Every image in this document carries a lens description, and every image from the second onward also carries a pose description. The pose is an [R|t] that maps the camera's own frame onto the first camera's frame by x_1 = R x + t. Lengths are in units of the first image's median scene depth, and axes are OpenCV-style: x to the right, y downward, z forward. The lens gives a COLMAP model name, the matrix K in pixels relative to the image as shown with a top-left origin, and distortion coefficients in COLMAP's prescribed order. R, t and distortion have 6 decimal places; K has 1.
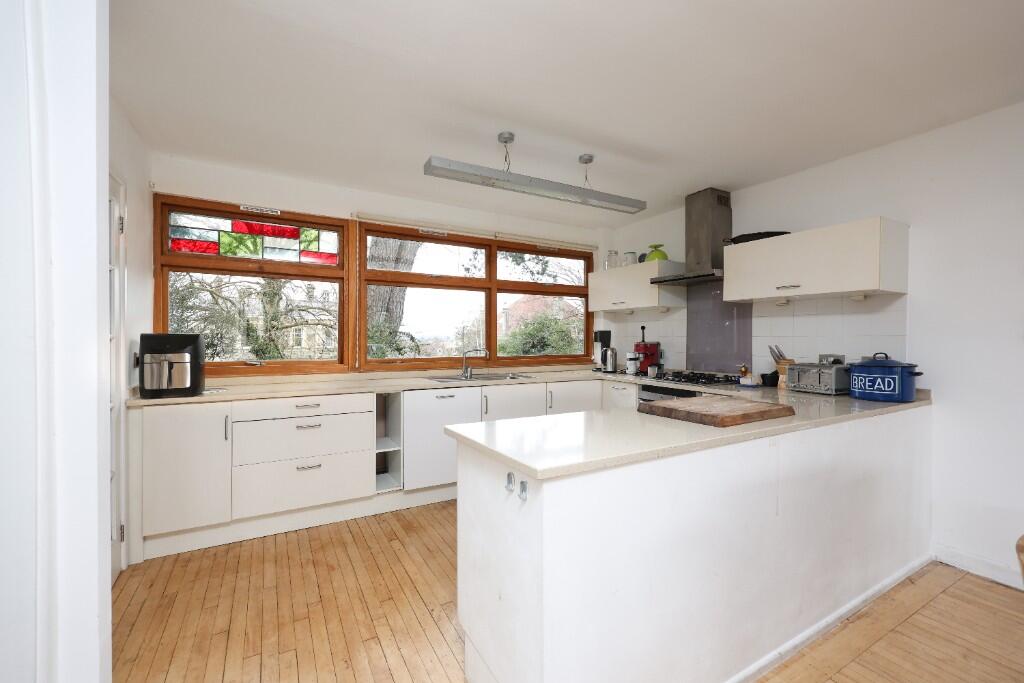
lens RADIAL K [[422.2, 0, 512.0], [0, 422.2, 341.5], [0, 0, 1]] dist [0.000643, -0.000103]
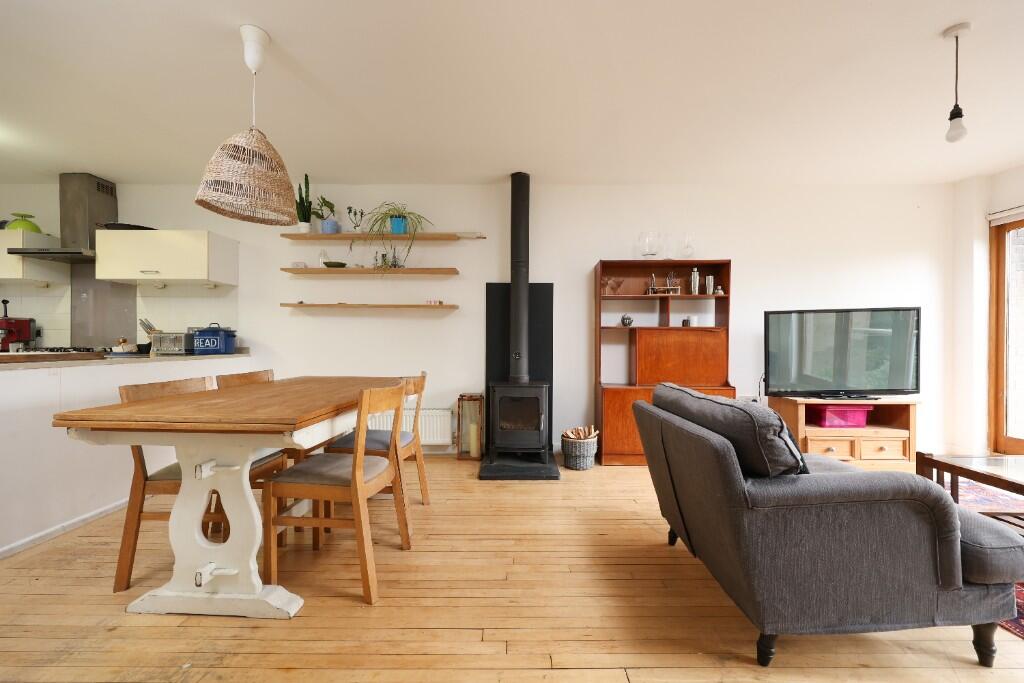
lens RADIAL K [[413.2, 0, 512.0], [0, 413.2, 341.5], [0, 0, 1]] dist [0.001772, 0.000056]
pose [[0.501640, -0.004619, 0.865064, 0.093774], [0.006278, 0.999979, 0.001699, 0.064606], [-0.865054, 0.004579, 0.501658, -0.429314]]
